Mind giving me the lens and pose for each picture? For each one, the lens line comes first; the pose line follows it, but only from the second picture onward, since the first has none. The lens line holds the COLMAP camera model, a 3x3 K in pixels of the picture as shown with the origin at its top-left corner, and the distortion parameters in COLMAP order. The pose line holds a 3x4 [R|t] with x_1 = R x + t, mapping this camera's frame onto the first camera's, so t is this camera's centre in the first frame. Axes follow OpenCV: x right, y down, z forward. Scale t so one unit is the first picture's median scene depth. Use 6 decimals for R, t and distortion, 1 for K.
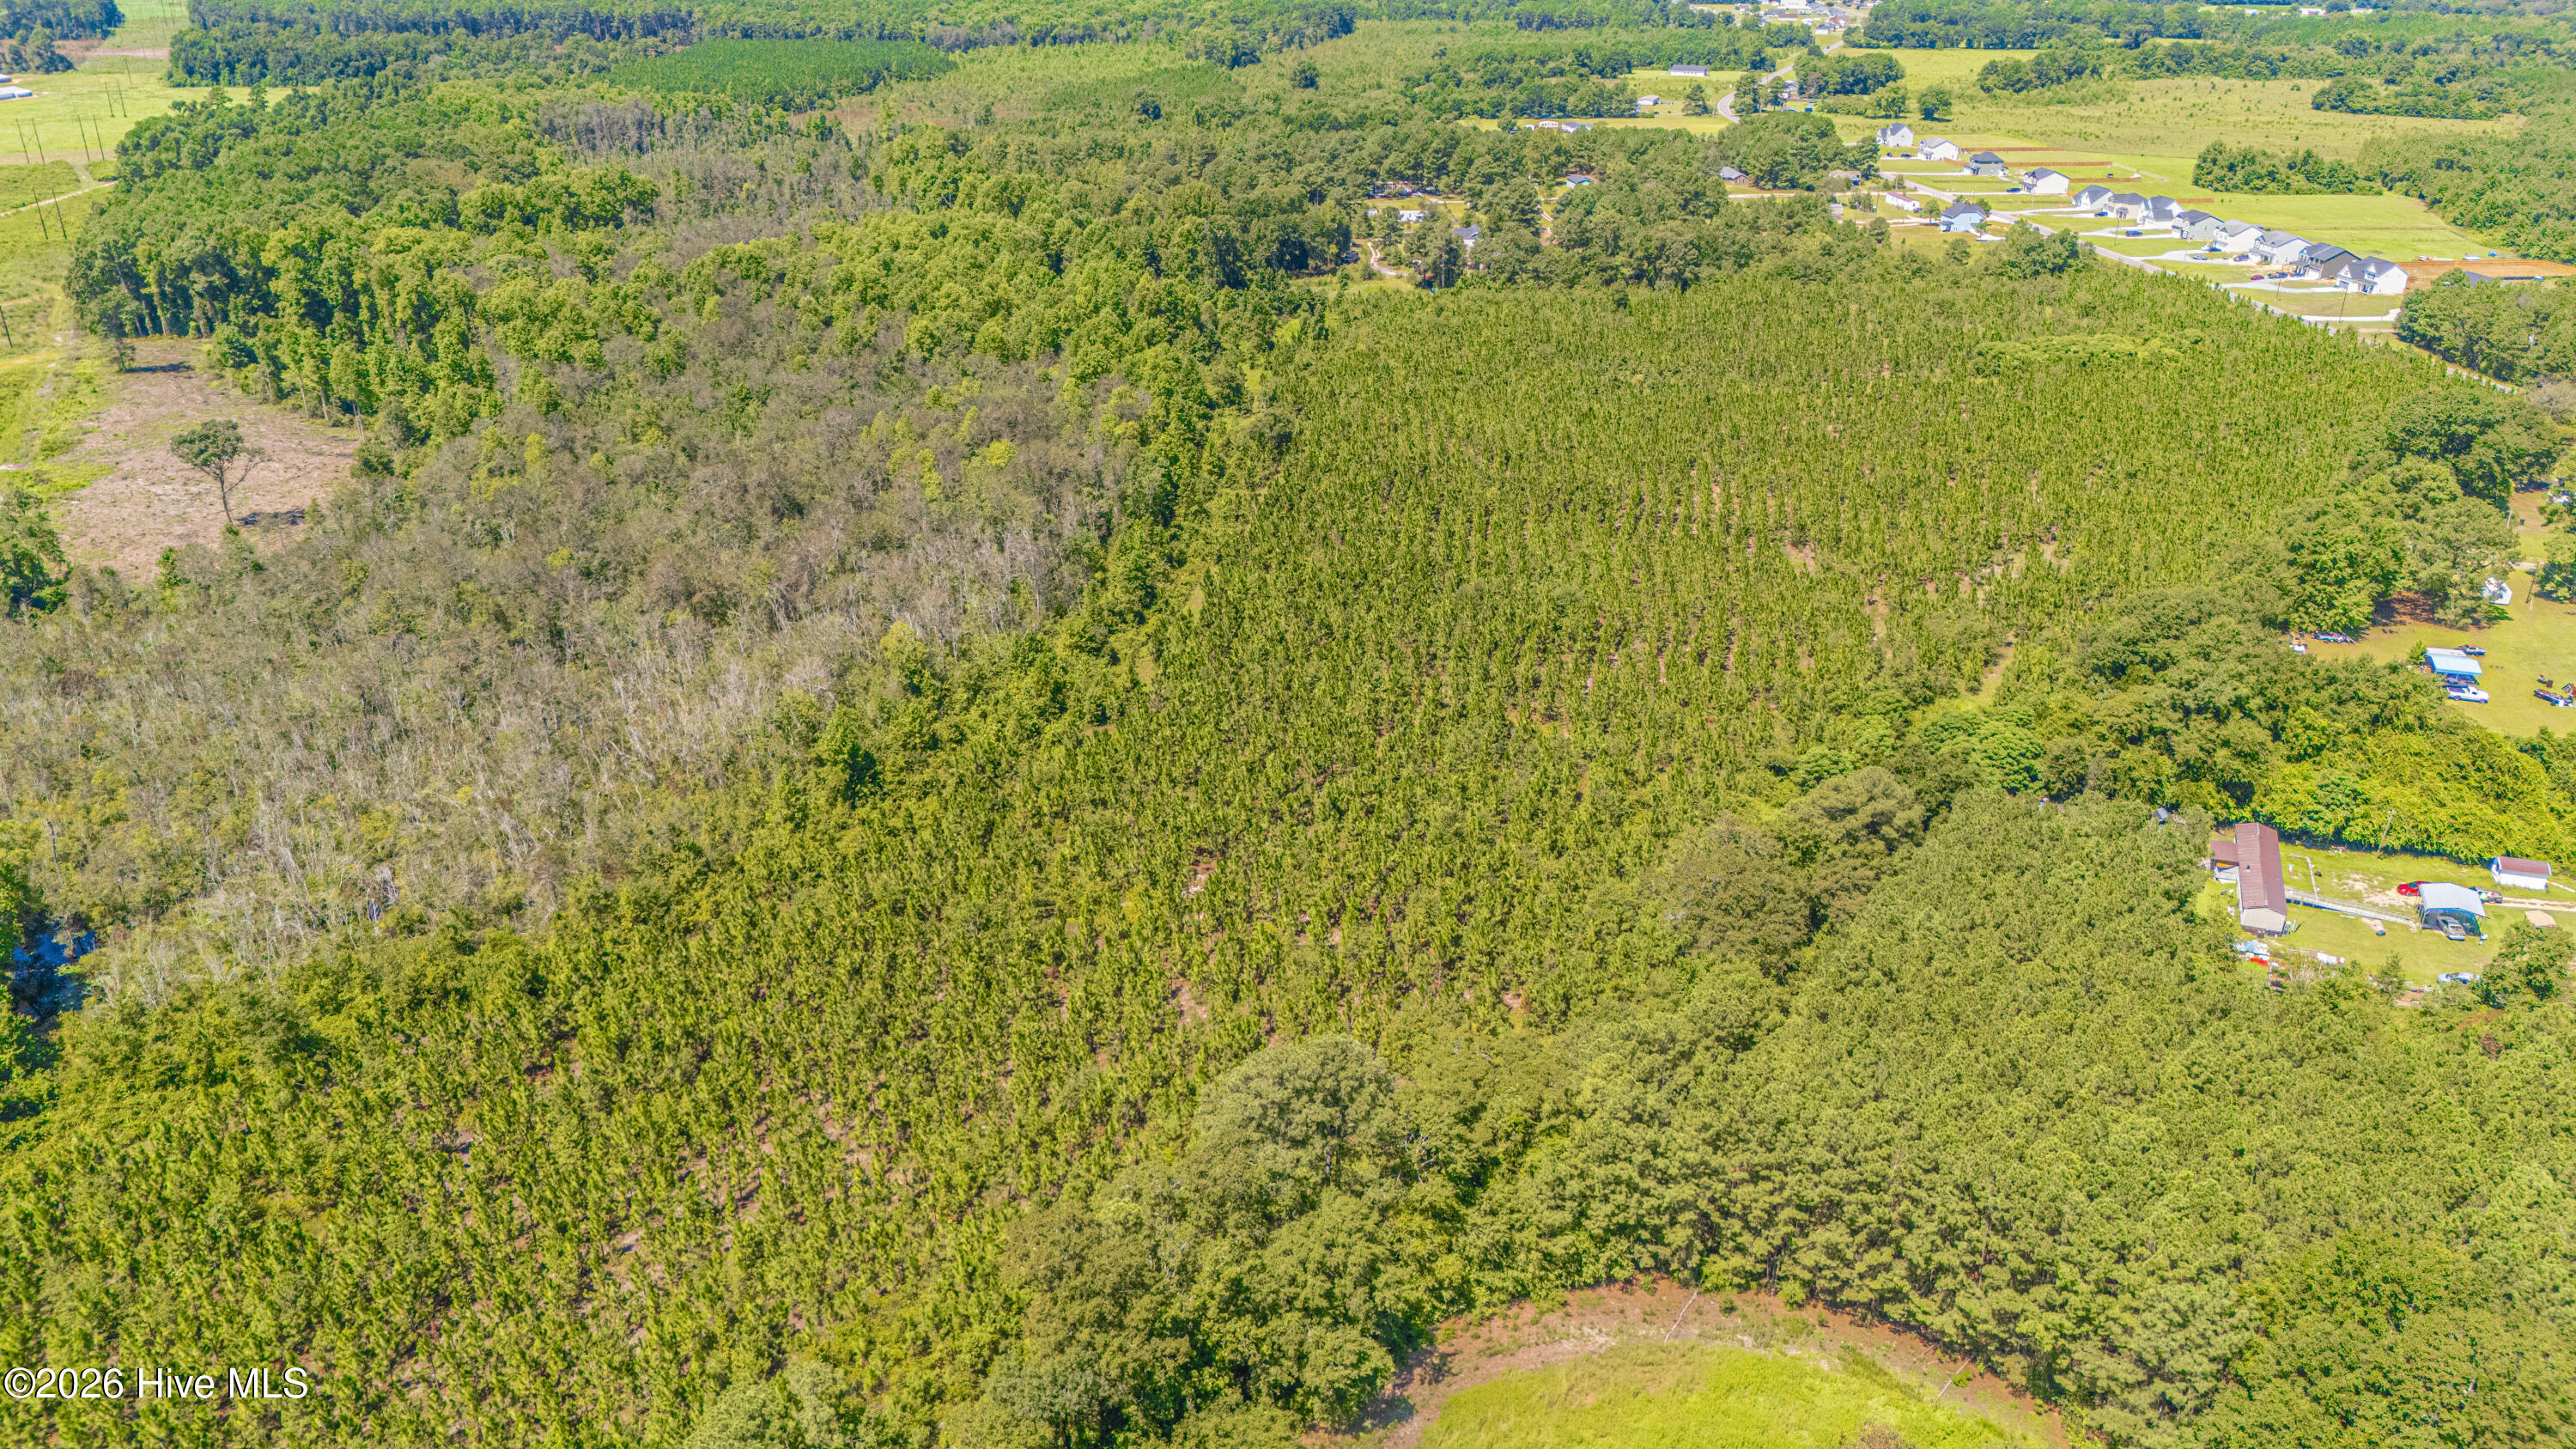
lens RADIAL K [[1926.5, 0, 1288.0], [0, 1926.5, 724.5], [0, 0, 1]] dist [0.054813, -0.057015]
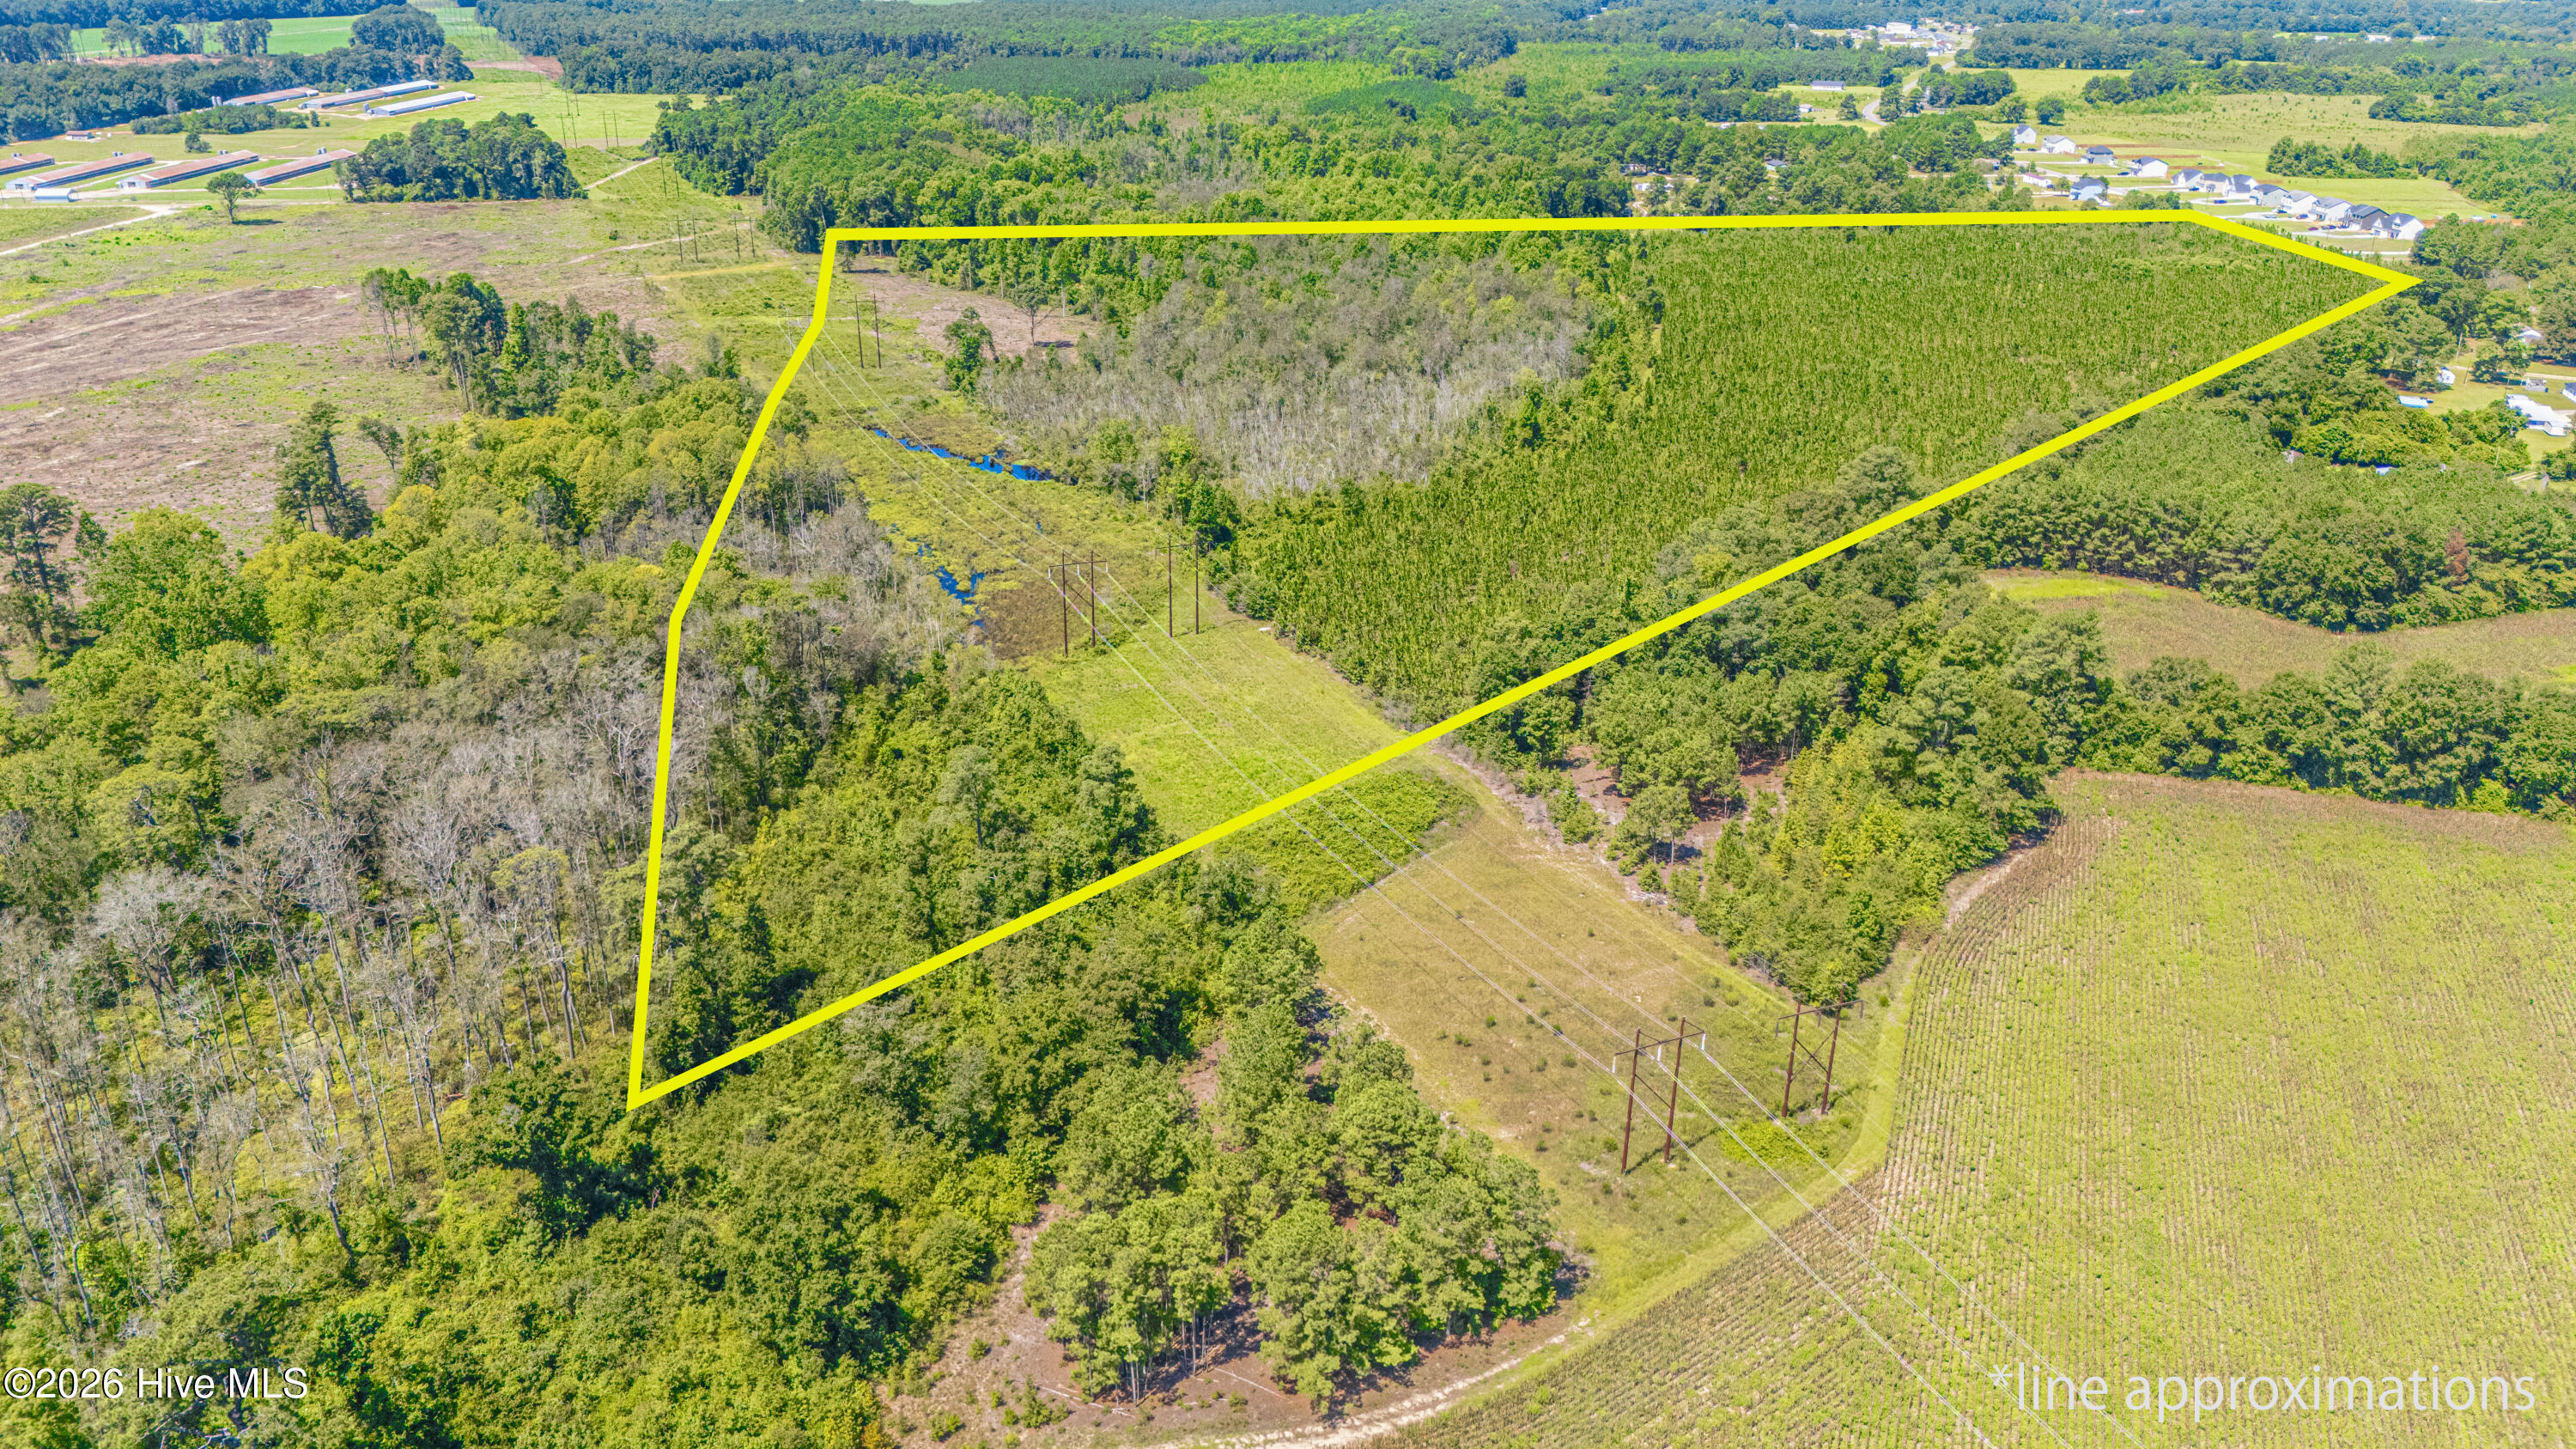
lens RADIAL K [[1926.5, 0, 1288.0], [0, 1926.5, 724.5], [0, 0, 1]] dist [0.054813, -0.057015]
pose [[0.999454, 0.014807, -0.029546, -0.128189], [-0.015141, 0.999824, -0.011109, 0.106433], [0.029376, 0.011550, 0.999502, -0.280729]]
